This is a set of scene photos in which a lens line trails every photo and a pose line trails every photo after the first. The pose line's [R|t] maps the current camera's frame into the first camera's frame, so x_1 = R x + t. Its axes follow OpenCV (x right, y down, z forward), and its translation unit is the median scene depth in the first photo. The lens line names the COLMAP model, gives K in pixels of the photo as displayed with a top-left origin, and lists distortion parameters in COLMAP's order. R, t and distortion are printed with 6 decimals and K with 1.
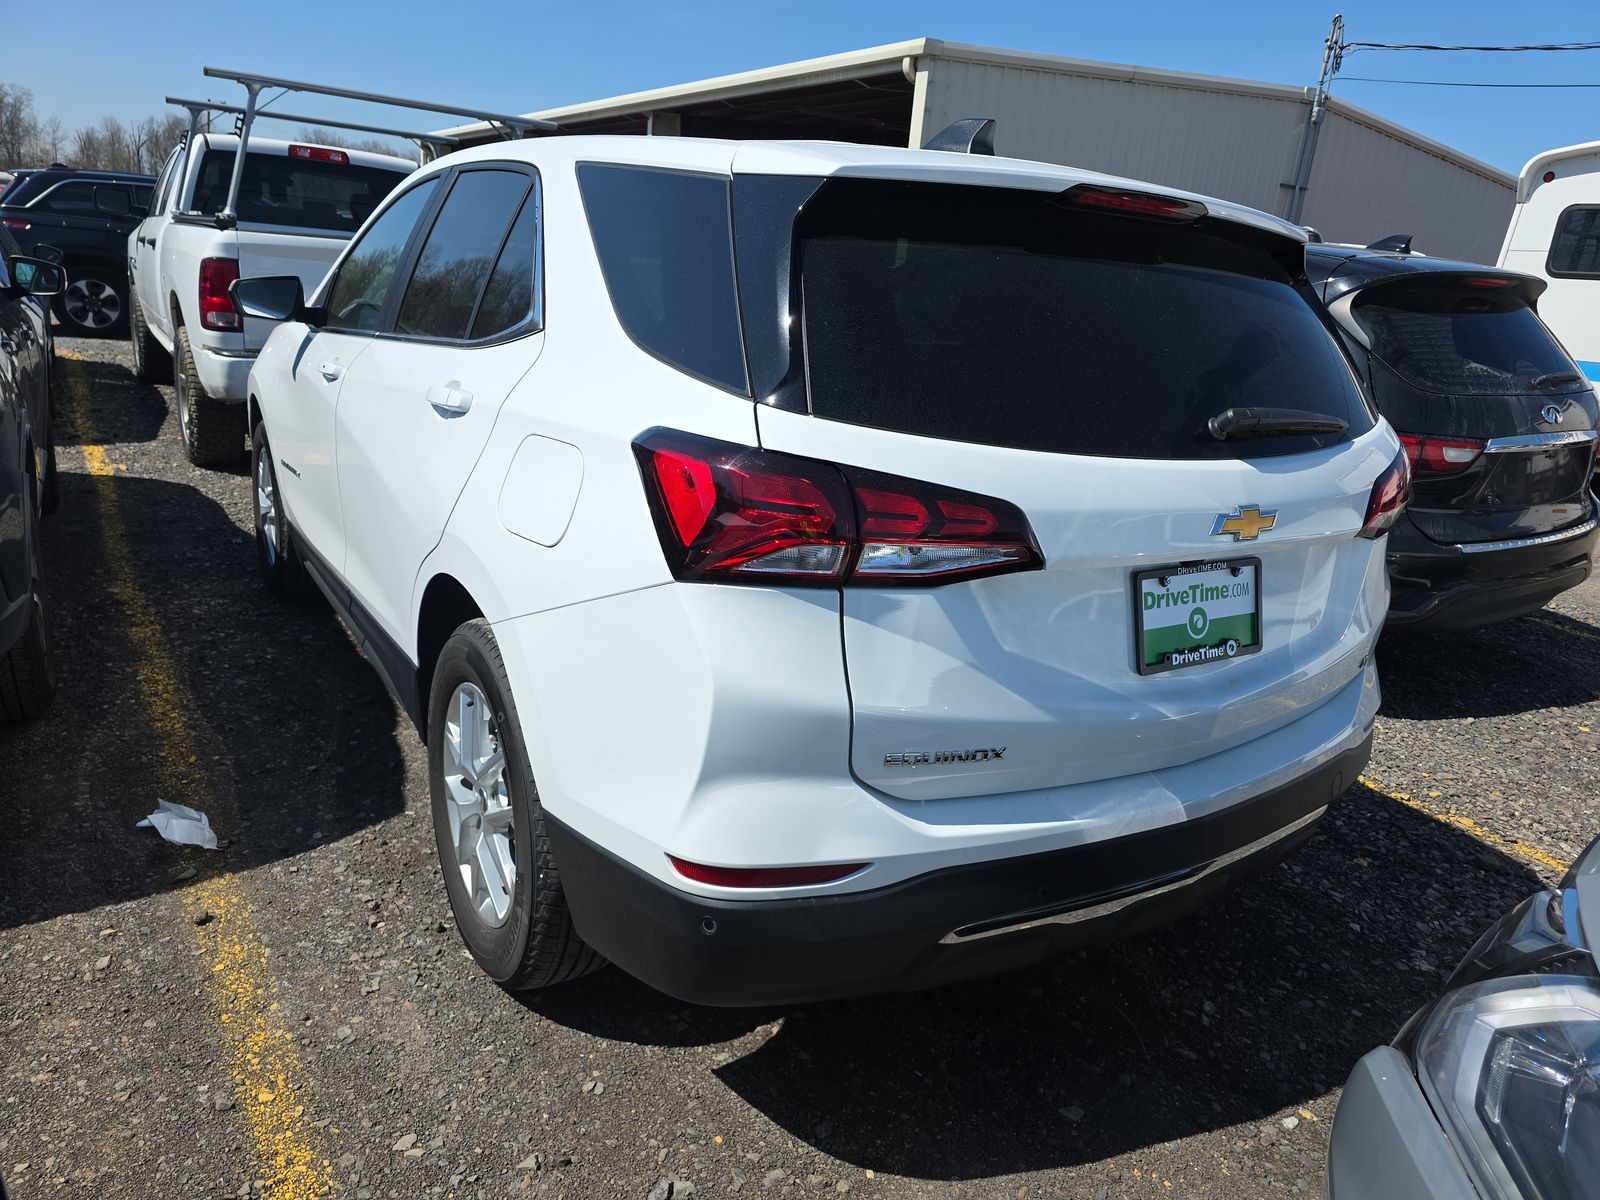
lens RADIAL K [[1063.2, 0, 792.0], [0, 1063.2, 608.9], [0, 0, 1]] dist [0.031701, -0.021197]
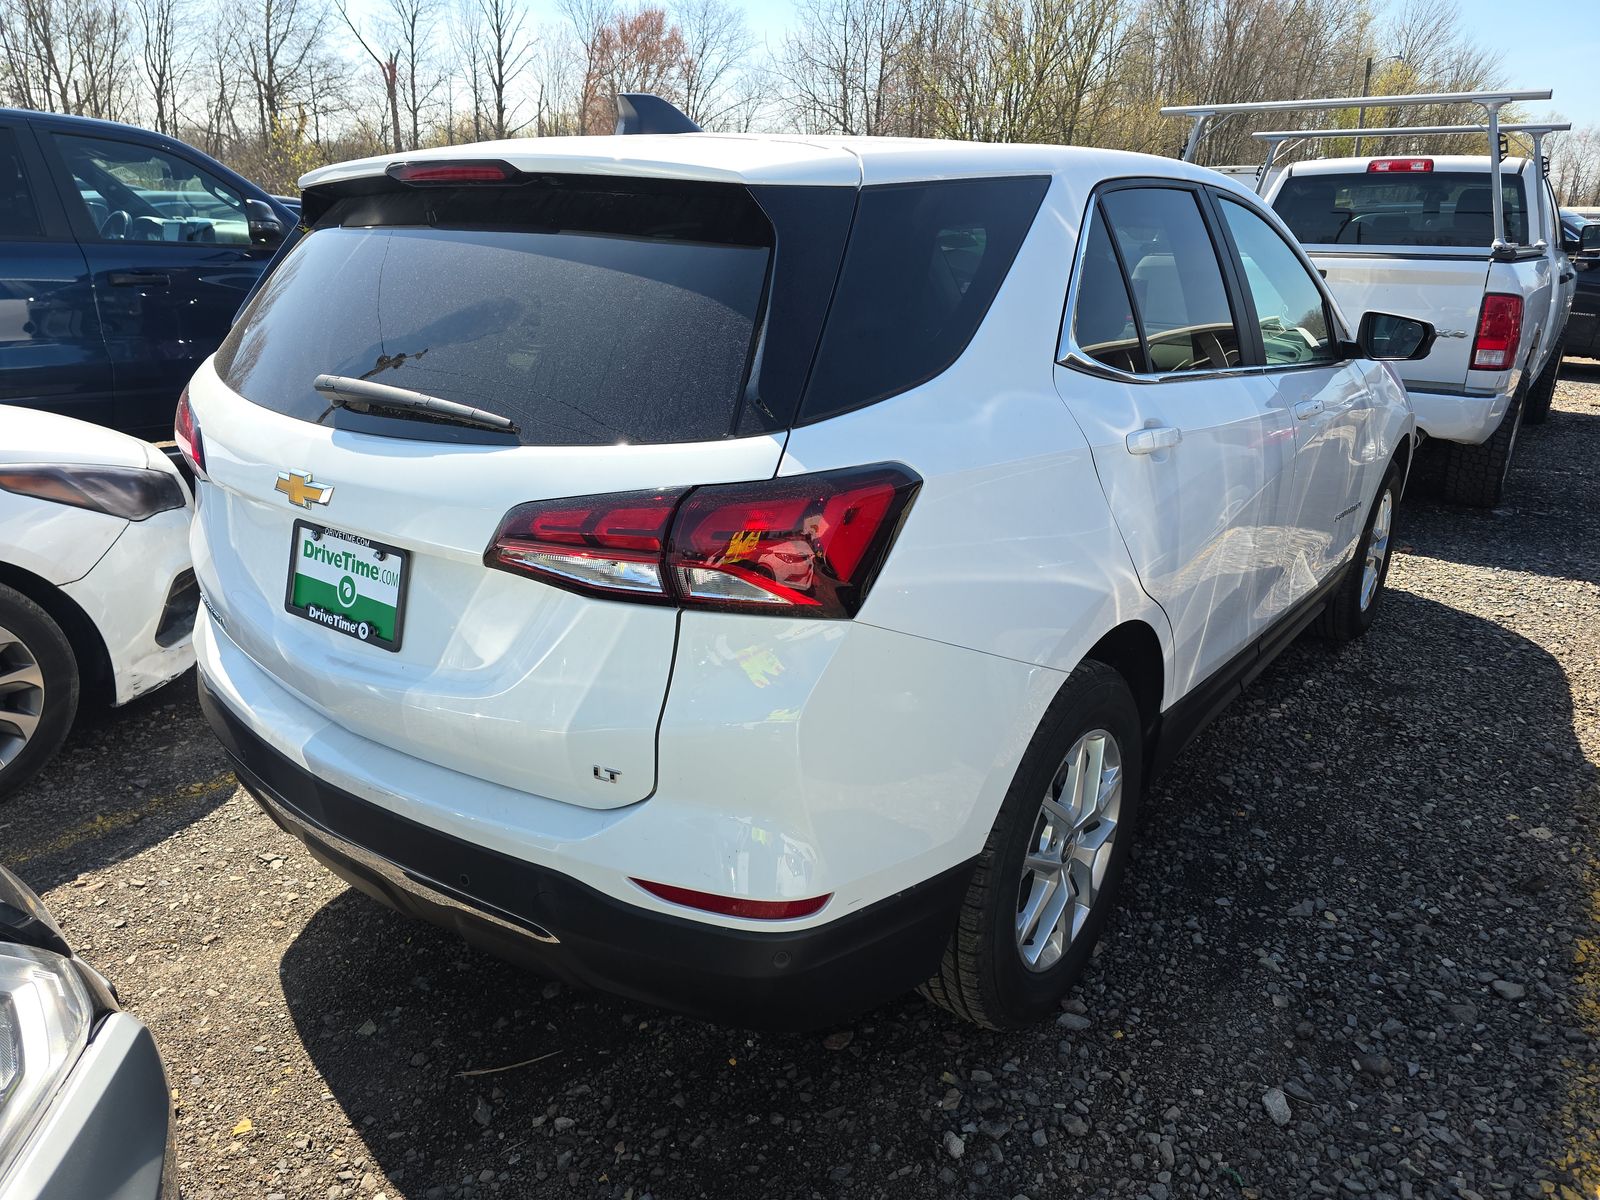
lens RADIAL K [[1063.2, 0, 787.5], [0, 1063.2, 594.6], [0, 0, 1]] dist [0.031701, -0.021197]
pose [[0.352524, 0.230226, -0.907041, 1.468738], [-0.267049, 0.953710, 0.138282, -0.238304], [0.896890, 0.193477, 0.397687, 0.994161]]
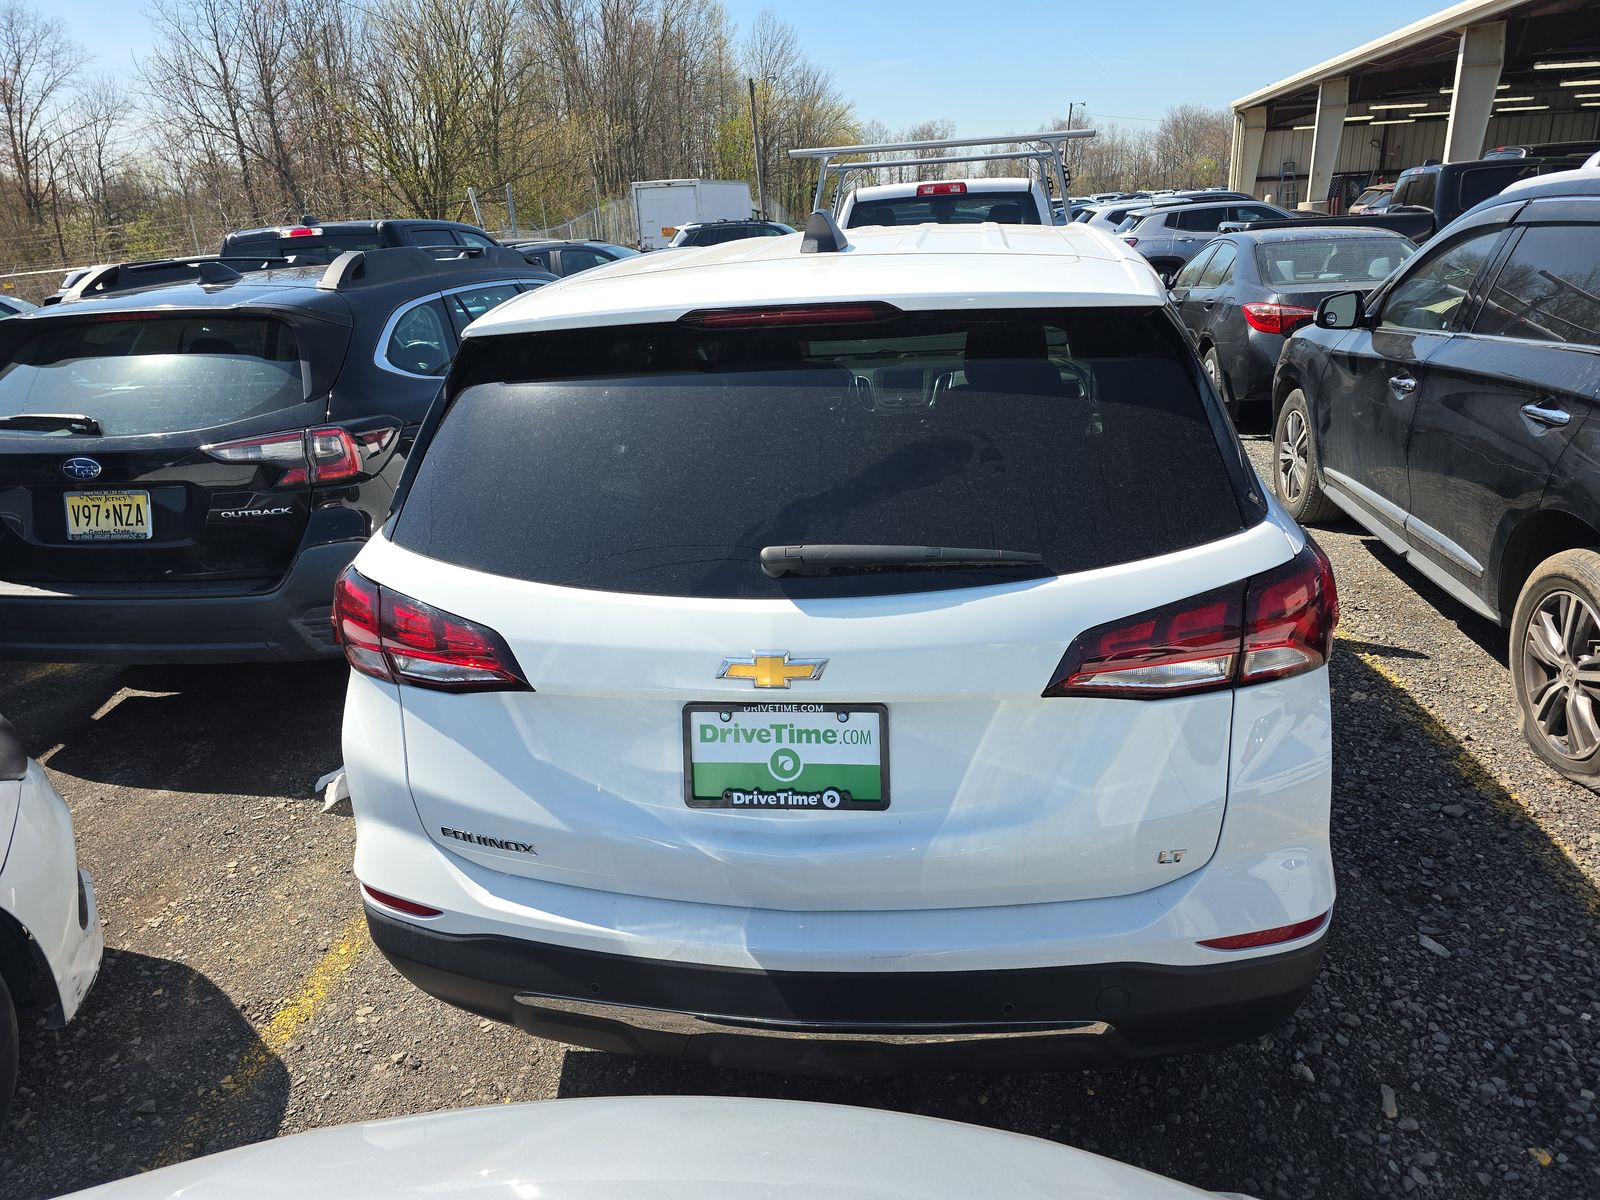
lens RADIAL K [[1063.2, 0, 800.7], [0, 1063.2, 595.1], [0, 0, 1]] dist [0.031701, -0.021197]
pose [[0.751580, 0.090894, -0.653349, 1.010016], [-0.081030, 0.995681, 0.045307, -0.183038], [0.654646, 0.018889, 0.755700, 0.305446]]
